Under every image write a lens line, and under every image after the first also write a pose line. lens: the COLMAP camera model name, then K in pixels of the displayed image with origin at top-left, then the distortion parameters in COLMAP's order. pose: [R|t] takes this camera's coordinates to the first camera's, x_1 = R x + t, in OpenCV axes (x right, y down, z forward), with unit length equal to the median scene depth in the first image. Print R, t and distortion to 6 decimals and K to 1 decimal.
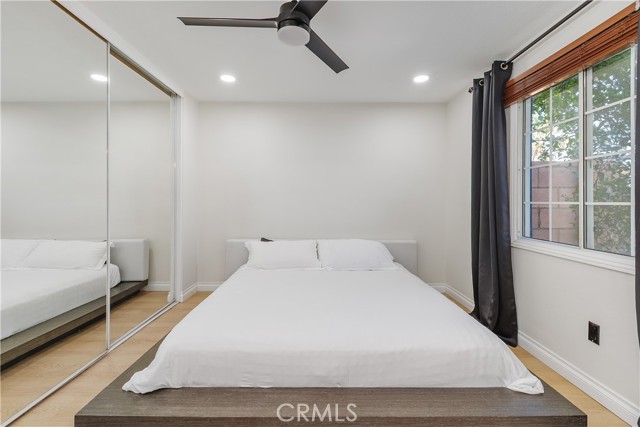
lens RADIAL K [[289.5, 0, 320.8], [0, 289.5, 210.1], [0, 0, 1]] dist [-0.000025, 0.000194]
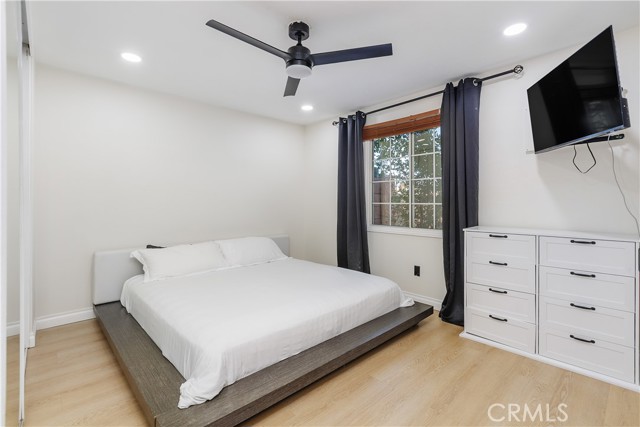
lens RADIAL K [[291.9, 0, 320.0], [0, 291.9, 213.5], [0, 0, 1]] dist [-0.000071, 0.000160]
pose [[0.734113, -0.030416, 0.678346, -0.734882], [0.022132, 0.999537, 0.020866, -0.011459], [-0.678666, -0.000305, 0.734447, 0.008432]]
